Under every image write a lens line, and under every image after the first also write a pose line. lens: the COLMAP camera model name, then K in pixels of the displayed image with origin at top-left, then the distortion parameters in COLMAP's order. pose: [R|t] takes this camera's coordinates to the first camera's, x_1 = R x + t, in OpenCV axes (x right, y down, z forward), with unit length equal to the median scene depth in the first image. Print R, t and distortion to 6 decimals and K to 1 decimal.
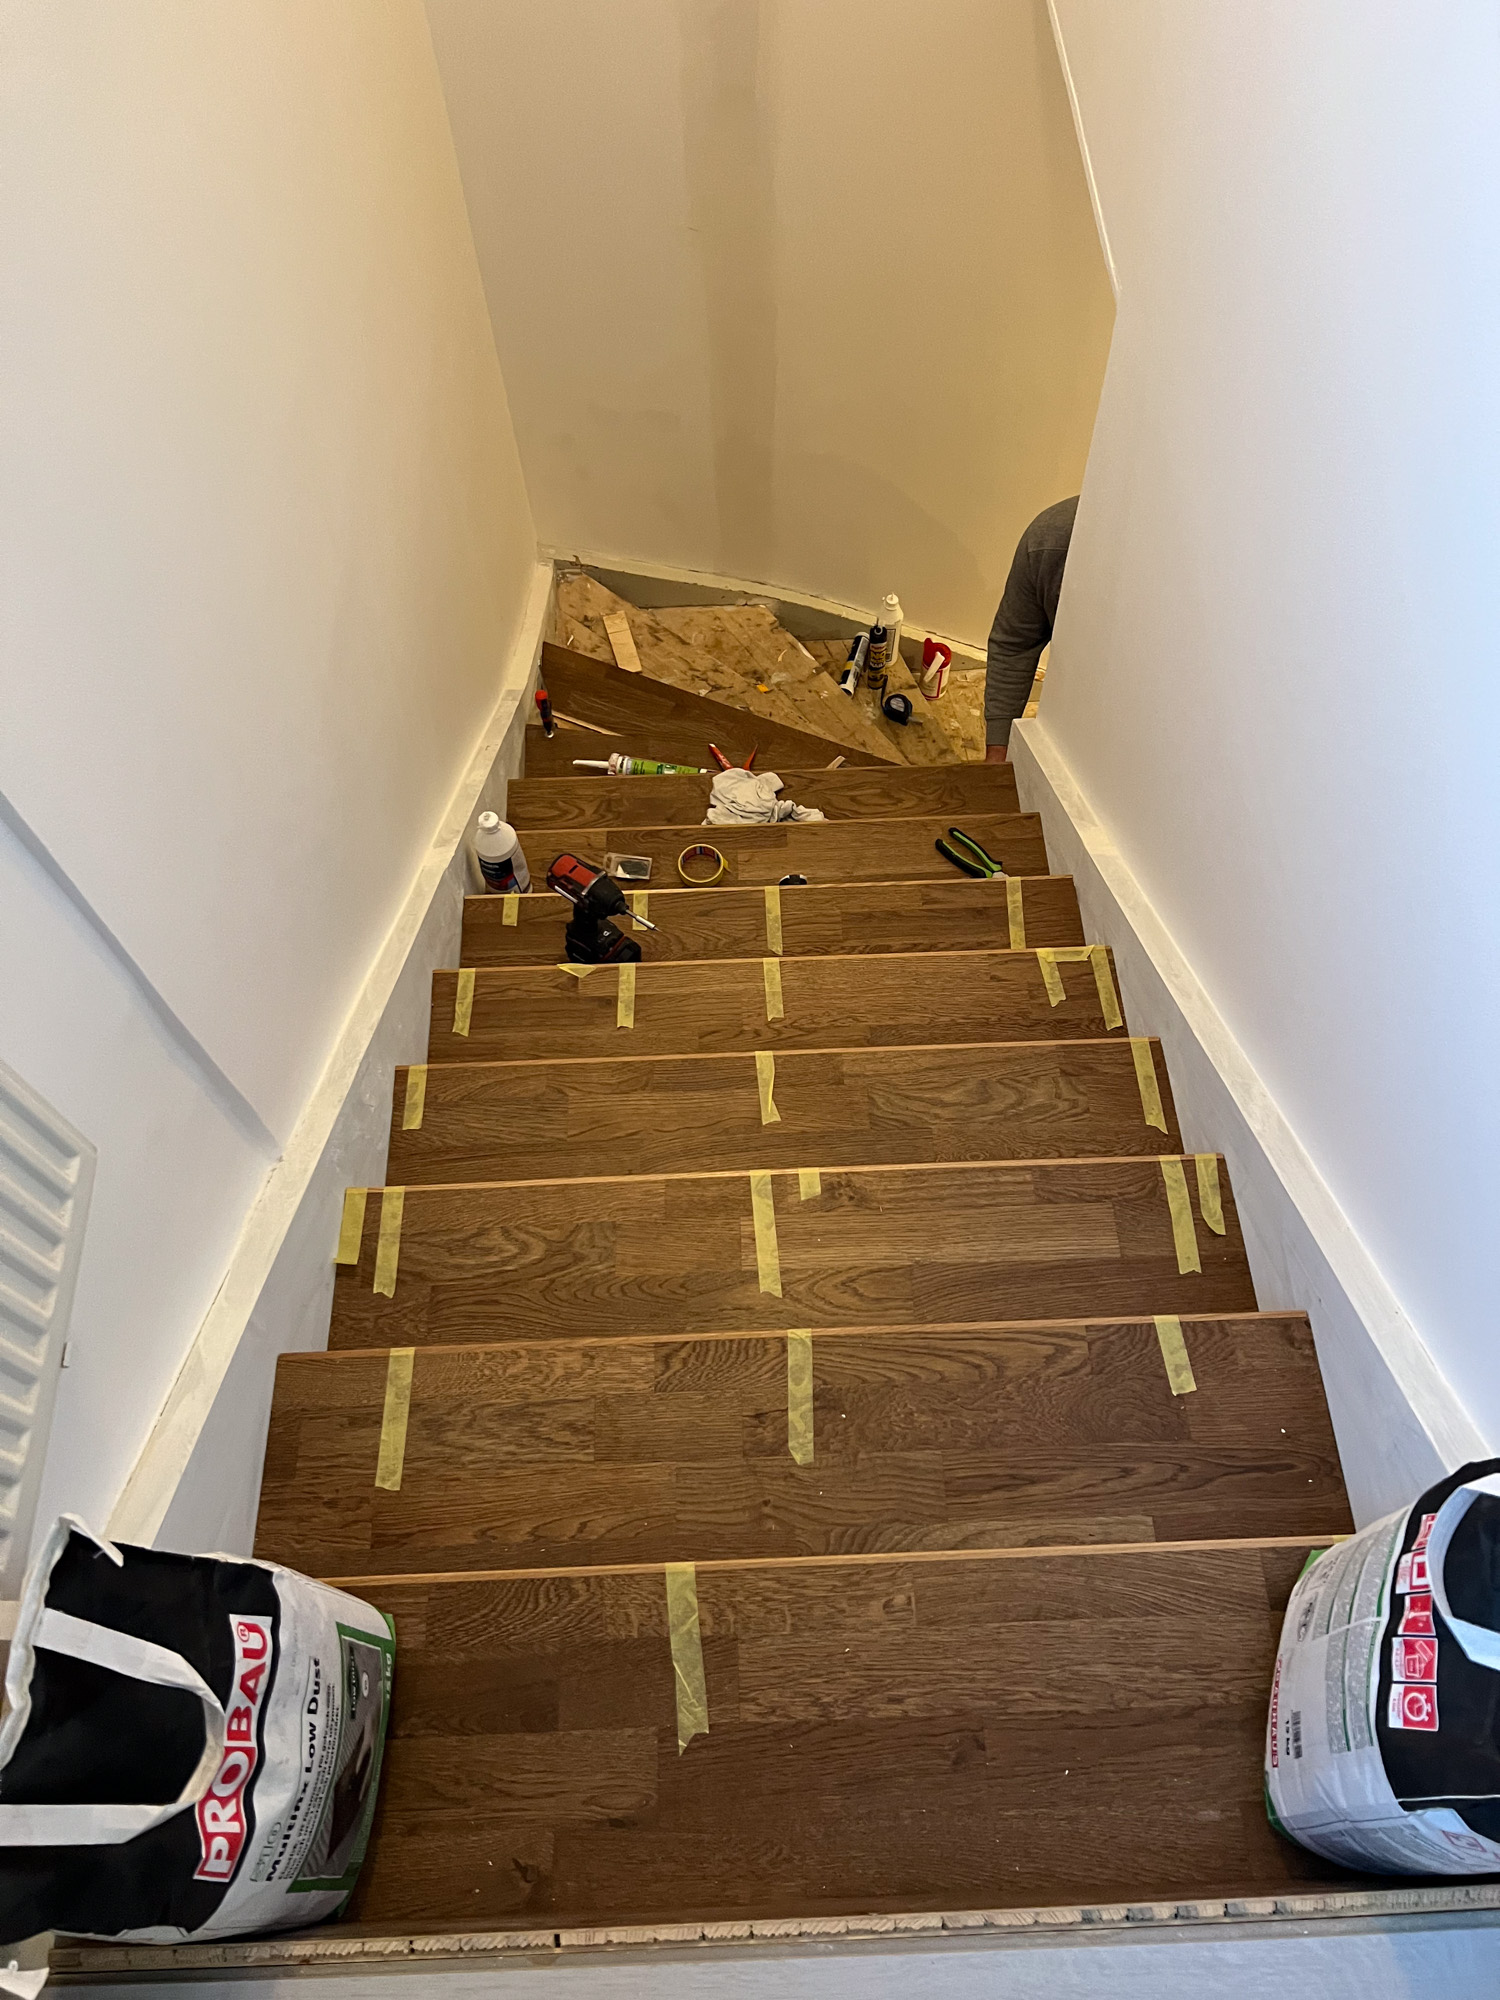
lens RADIAL K [[1502.5, 0, 760.5], [0, 1502.5, 999.0], [0, 0, 1]] dist [0.072877, -0.051047]
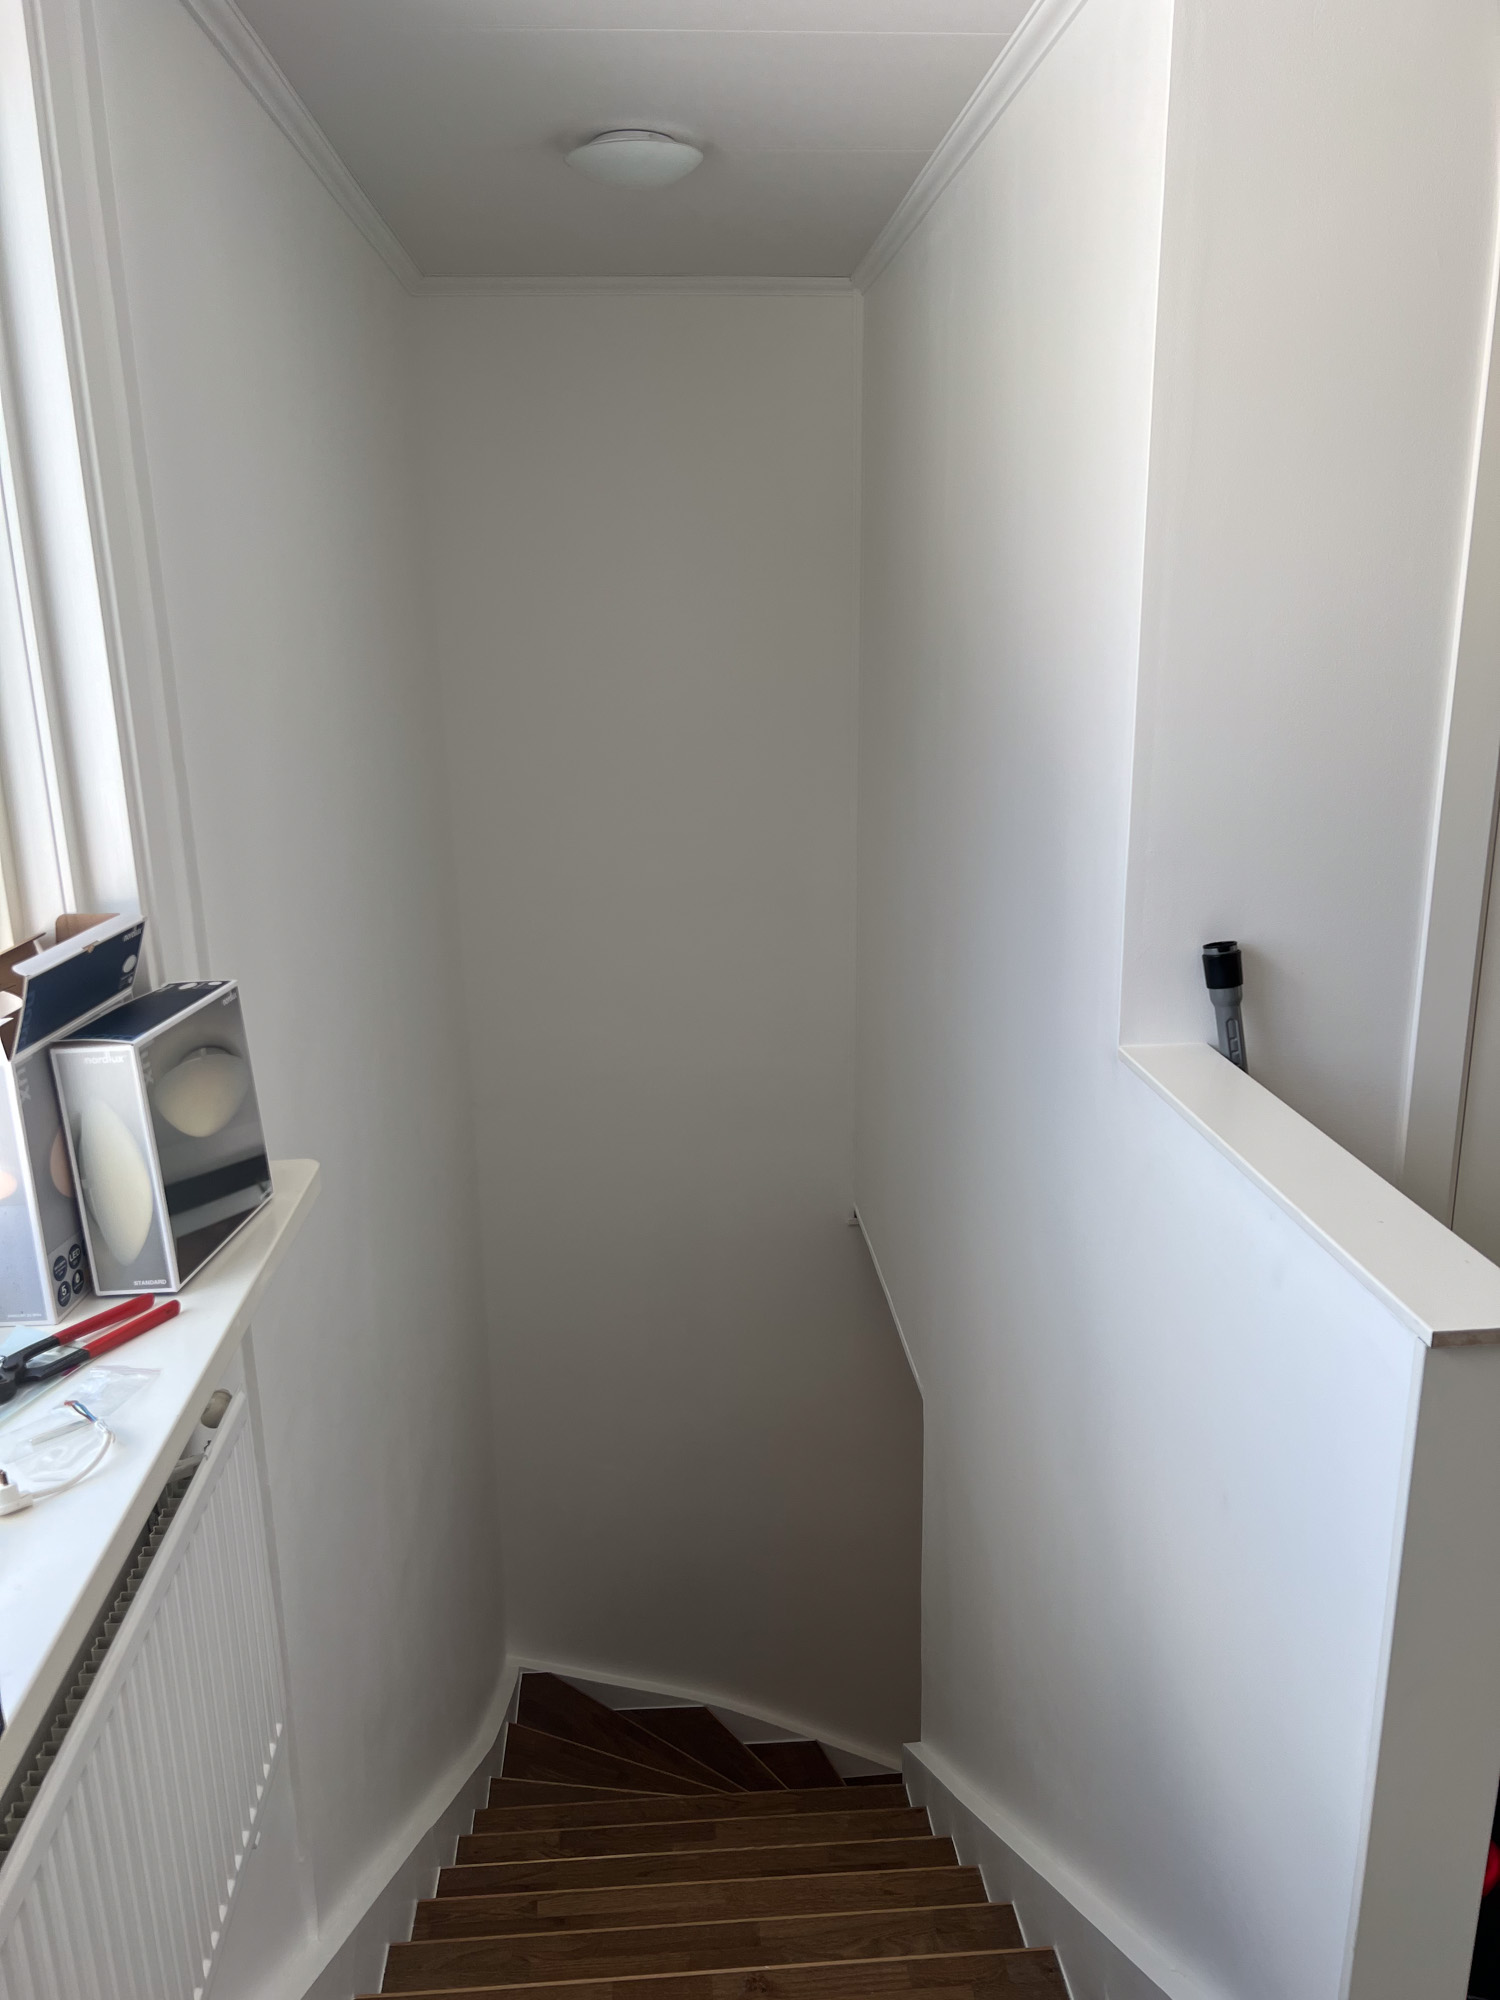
lens RADIAL K [[1502.5, 0, 764.2], [0, 1502.5, 987.3], [0, 0, 1]] dist [0.072877, -0.051047]
pose [[0.999134, 0.006561, 0.041083, 0.003674], [0.025447, 0.684863, -0.728227, 0.569663], [-0.032914, 0.728642, 0.684103, -0.543849]]
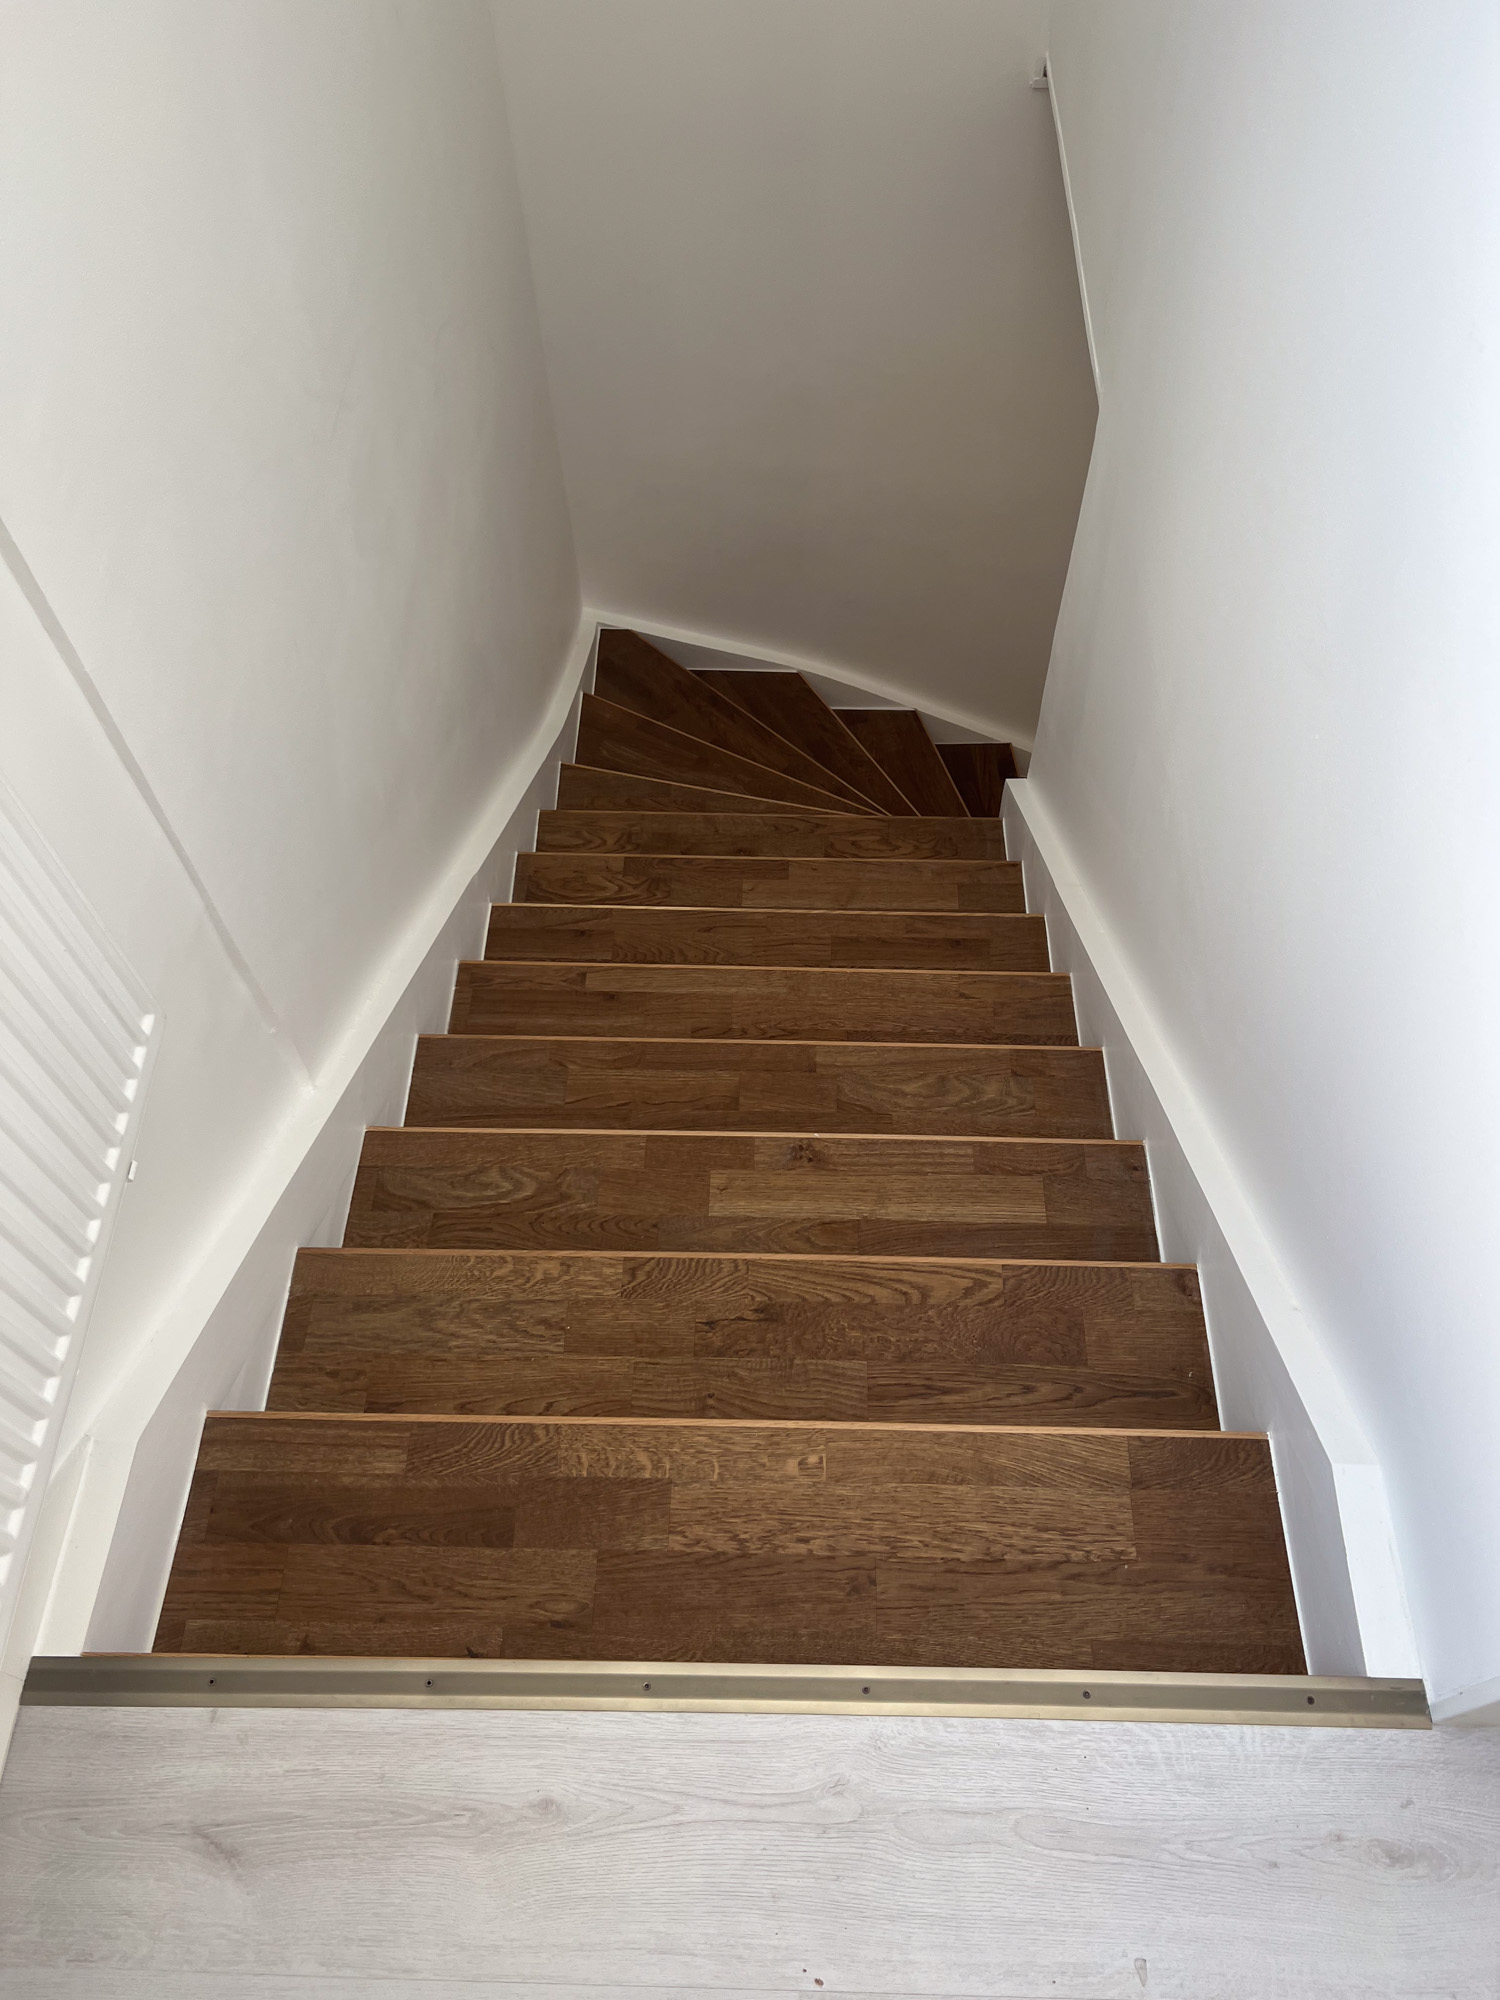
lens RADIAL K [[1502.5, 0, 756.8], [0, 1502.5, 1003.8], [0, 0, 1]] dist [0.072877, -0.051047]
pose [[0.998087, 0.056897, -0.024169, 0.047589], [-0.058267, 0.996476, -0.060345, 0.100844], [0.020650, 0.061638, 0.997885, -0.149334]]
